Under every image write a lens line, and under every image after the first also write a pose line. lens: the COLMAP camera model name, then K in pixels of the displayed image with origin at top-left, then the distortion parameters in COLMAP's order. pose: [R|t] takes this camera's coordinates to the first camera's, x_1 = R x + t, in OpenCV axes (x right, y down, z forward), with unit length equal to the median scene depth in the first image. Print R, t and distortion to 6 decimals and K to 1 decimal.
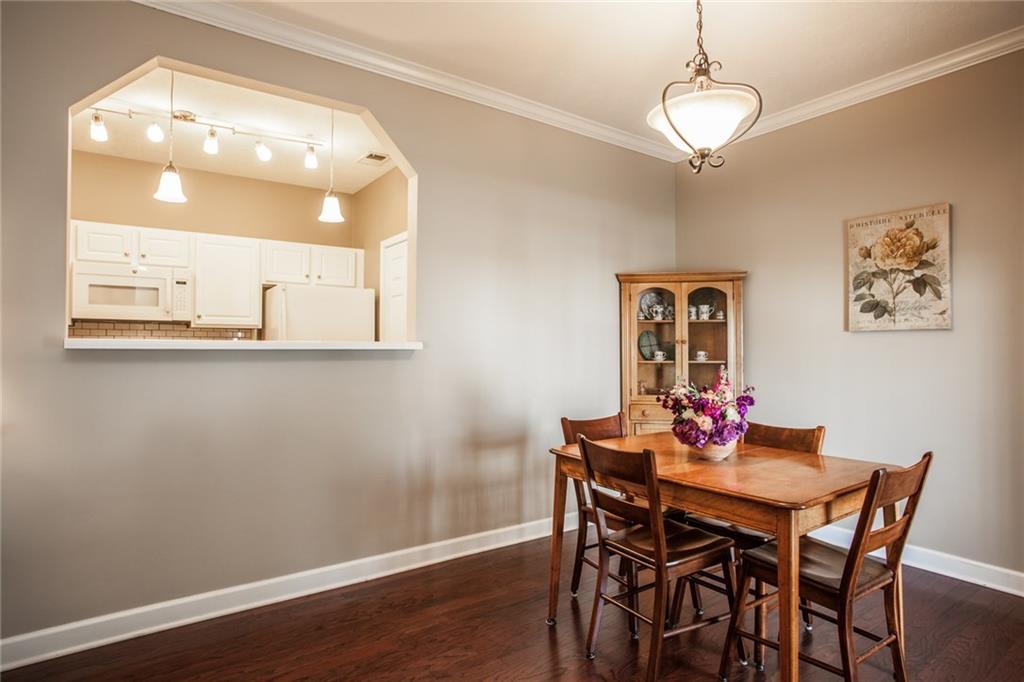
lens RADIAL K [[552.4, 0, 519.8], [0, 552.4, 340.7], [0, 0, 1]] dist [-0.034553, 0.003366]
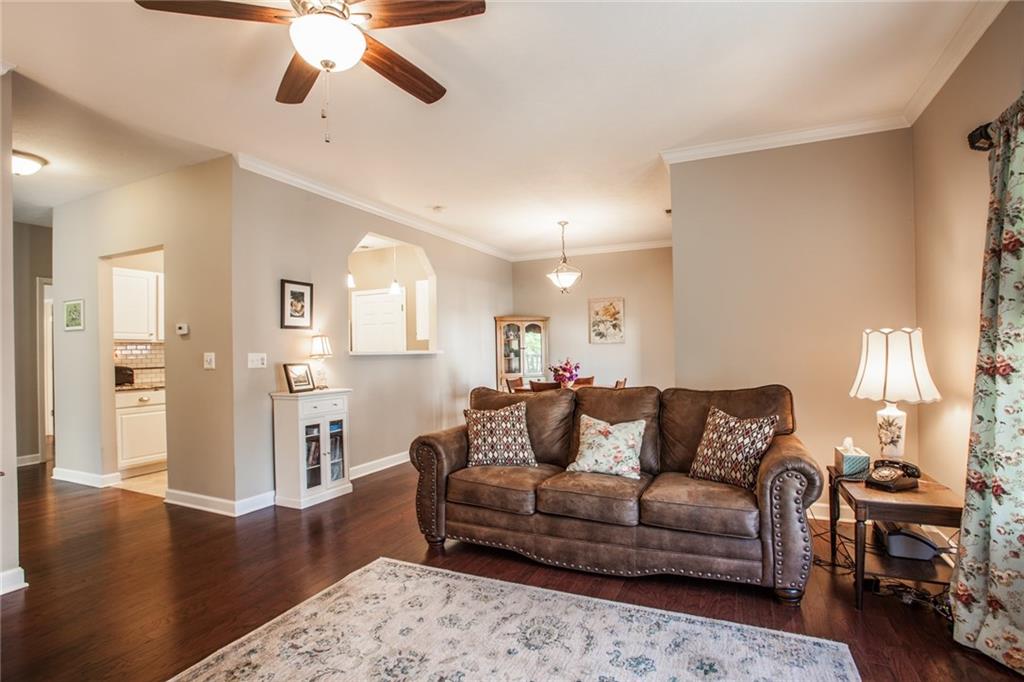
lens RADIAL K [[501.4, 0, 506.3], [0, 501.4, 349.3], [0, 0, 1]] dist [-0.067544, 0.024956]
pose [[0.883593, -0.015504, 0.467999, -0.870677], [0.012717, 0.999878, 0.009115, -0.017266], [-0.468083, -0.002102, 0.883682, -0.911412]]
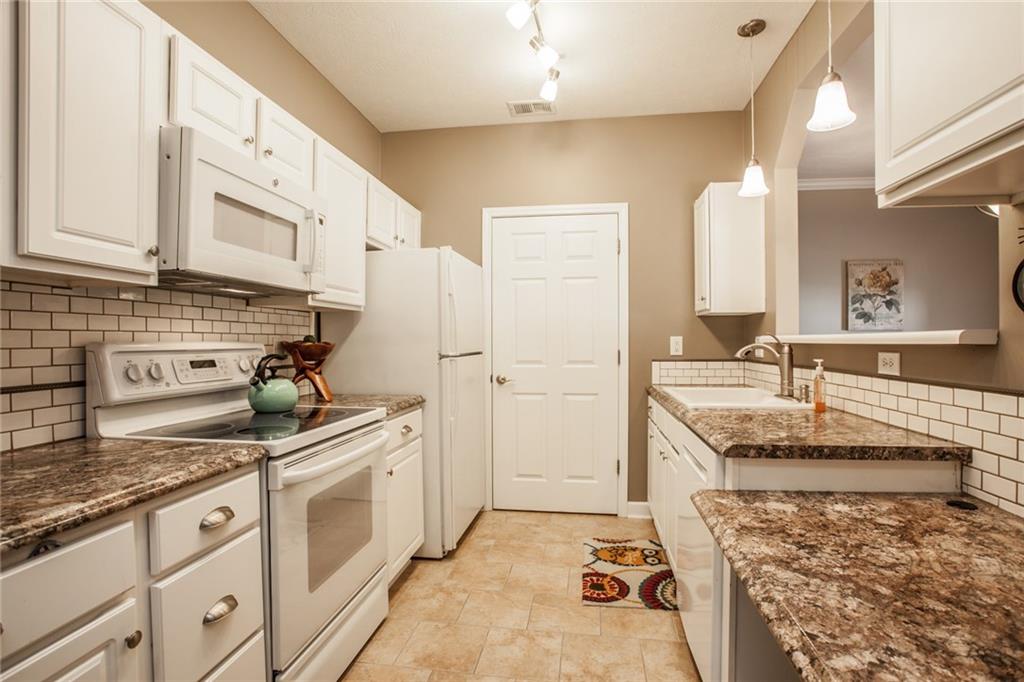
lens RADIAL K [[501.4, 0, 528.5], [0, 501.4, 343.2], [0, 0, 1]] dist [-0.067544, 0.024956]
pose [[0.694594, -0.007668, 0.719361, -1.130460], [-0.006243, 0.999841, 0.016686, 0.002879], [-0.719375, -0.016081, 0.694436, 0.709675]]
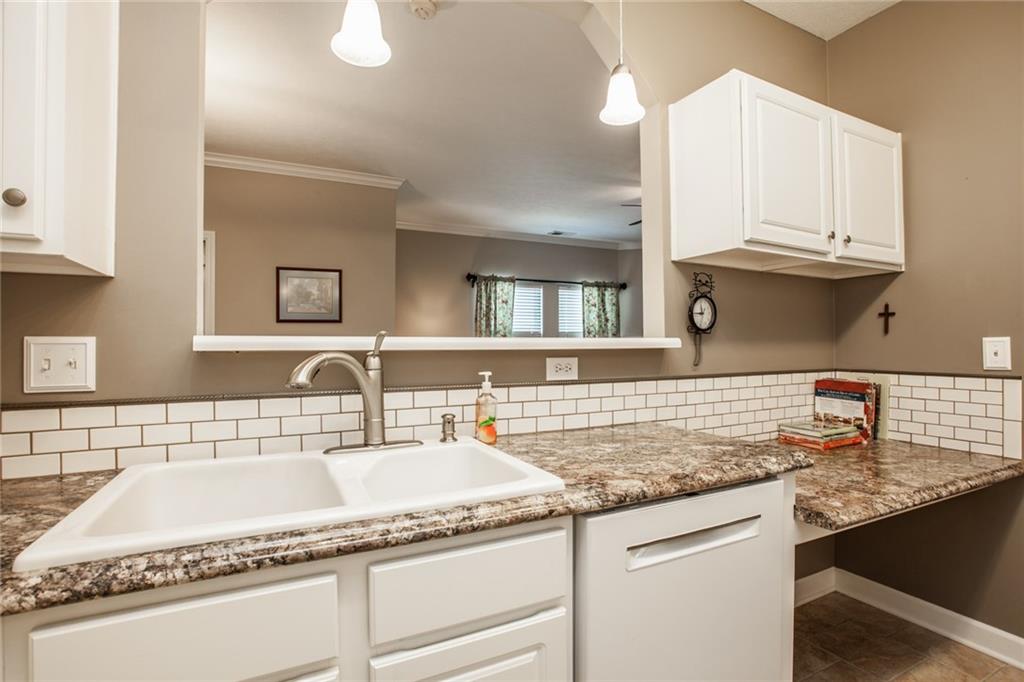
lens RADIAL K [[501.4, 0, 517.1], [0, 501.4, 338.1], [0, 0, 1]] dist [-0.067544, 0.024956]
pose [[-0.984159, 0.003357, 0.177257, -0.522064], [-0.001793, 0.999581, -0.028884, 0.013909], [-0.177279, -0.028744, -0.983741, 1.340742]]
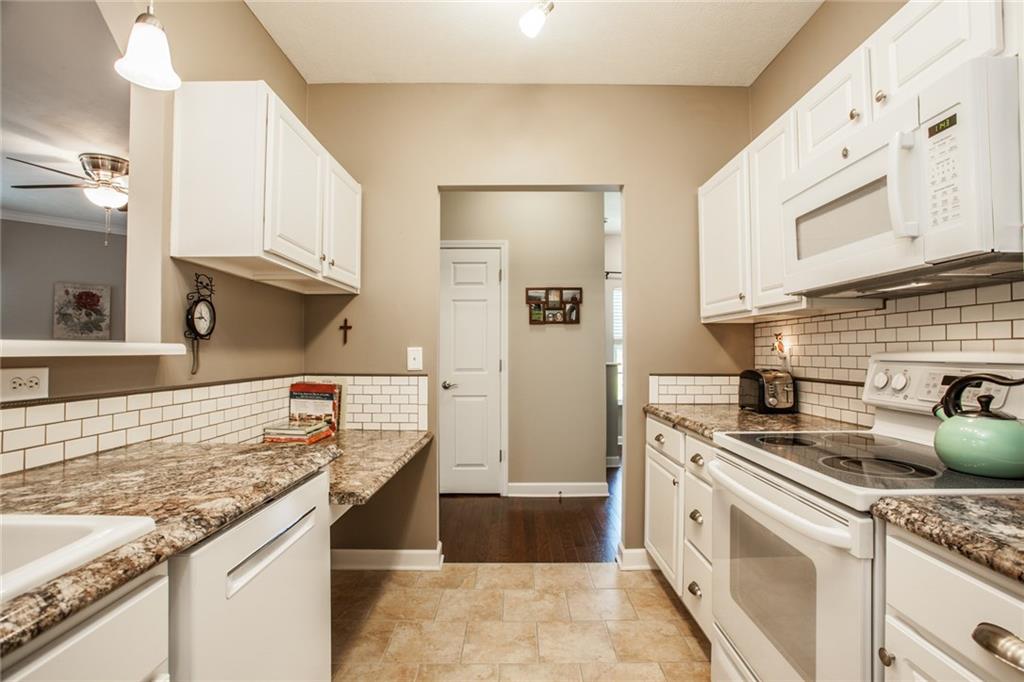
lens RADIAL K [[501.4, 0, 513.2], [0, 501.4, 341.1], [0, 0, 1]] dist [-0.067544, 0.024956]
pose [[-0.601681, -0.020269, -0.798479, -0.401630], [0.009262, 0.999434, -0.032349, 0.013648], [0.798683, -0.026859, -0.601153, 1.322134]]
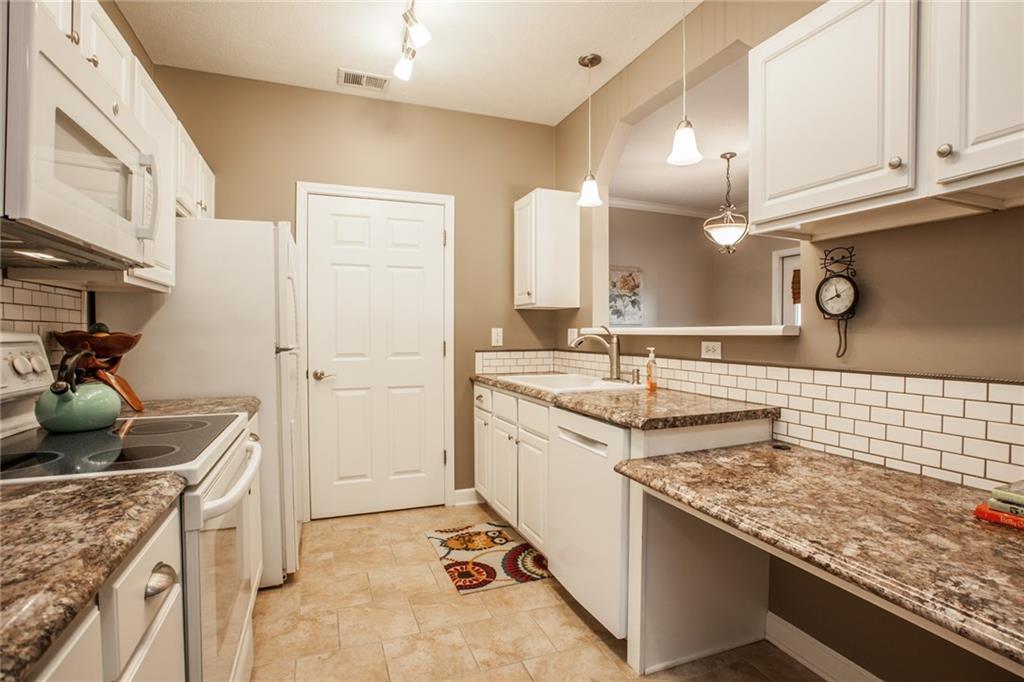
lens RADIAL K [[501.4, 0, 531.6], [0, 501.4, 339.5], [0, 0, 1]] dist [-0.067544, 0.024956]
pose [[0.235188, -0.016305, 0.971813, -1.231021], [-0.015175, 0.999676, 0.020445, 0.005614], [-0.971832, -0.019556, 0.234864, 0.879131]]
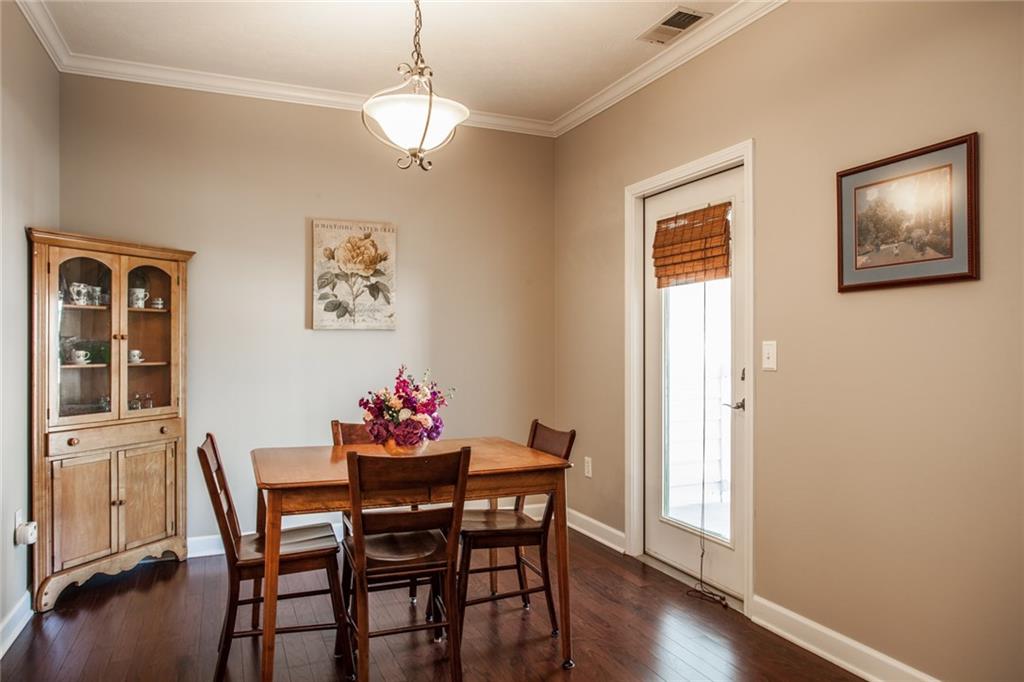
lens RADIAL K [[689.8, 0, 508.9], [0, 689.8, 338.6], [0, 0, 1]] dist [-0.007757, 0.020157]
pose [[0.235048, 0.006292, 0.971964, -0.578810], [-0.013966, 0.999898, -0.003096, -0.000455], [-0.971884, -0.012847, 0.235111, 0.362529]]
